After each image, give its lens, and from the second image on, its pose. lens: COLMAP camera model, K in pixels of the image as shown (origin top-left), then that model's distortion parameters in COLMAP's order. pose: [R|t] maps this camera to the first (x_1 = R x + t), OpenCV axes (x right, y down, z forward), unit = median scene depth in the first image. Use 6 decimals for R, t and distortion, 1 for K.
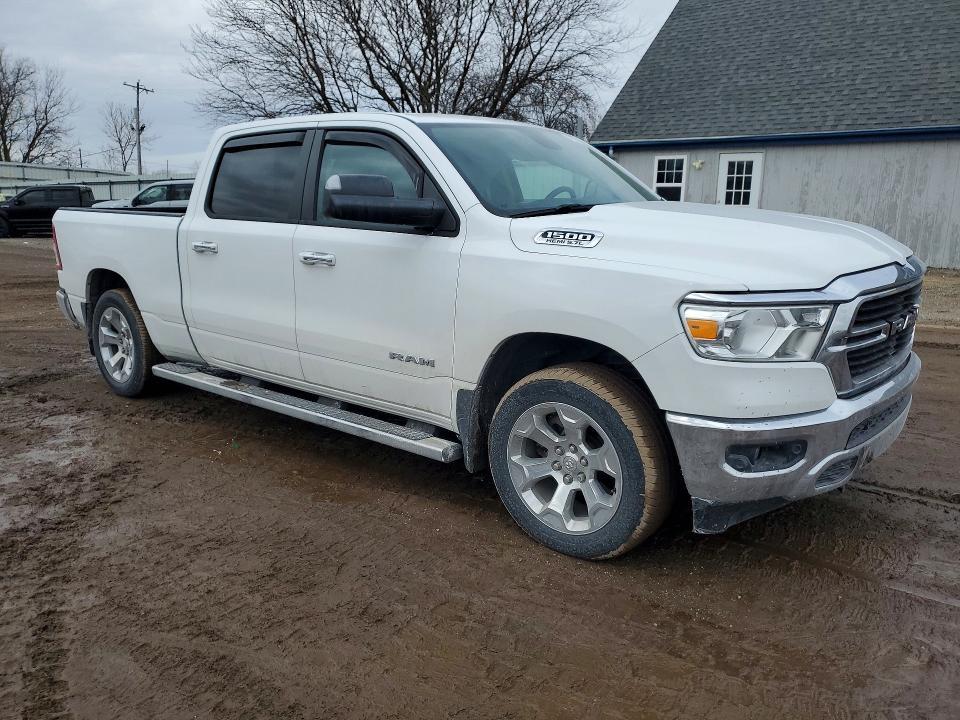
lens RADIAL K [[785.4, 0, 480.0], [0, 785.4, 360.0], [0, 0, 1]] dist [0.005090, 0.001360]
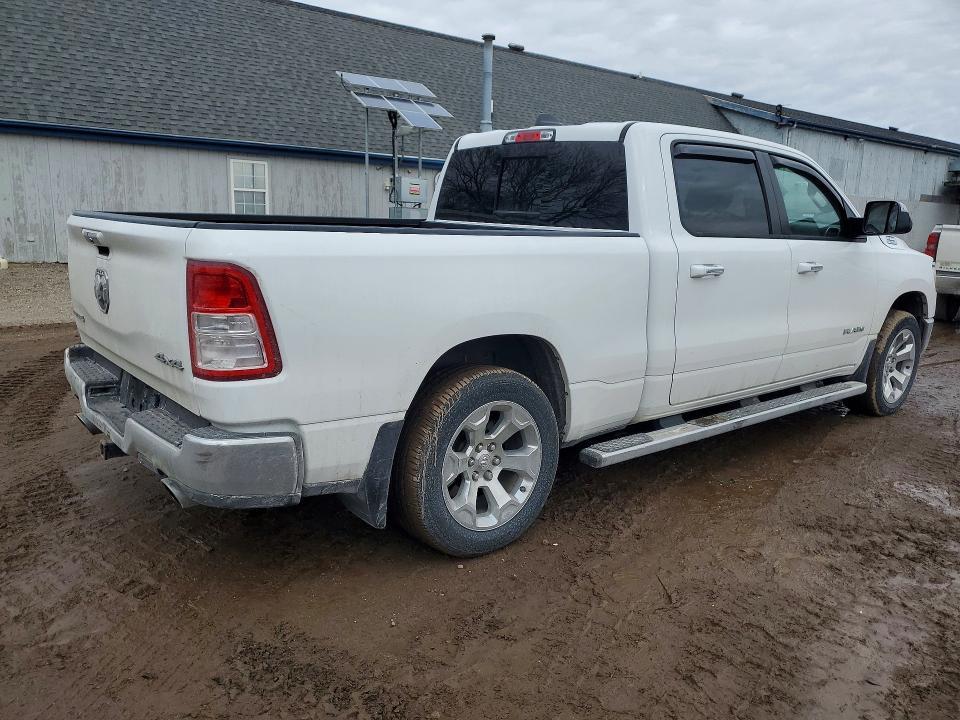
lens RADIAL K [[760.2, 0, 480.0], [0, 760.2, 360.0], [0, 0, 1]] dist [-0.000710, 0.001982]
pose [[0.154230, -0.184990, 0.970563, -0.908671], [0.166451, 0.973141, 0.159032, -0.167690], [-0.973913, 0.137023, 0.180879, 0.832690]]
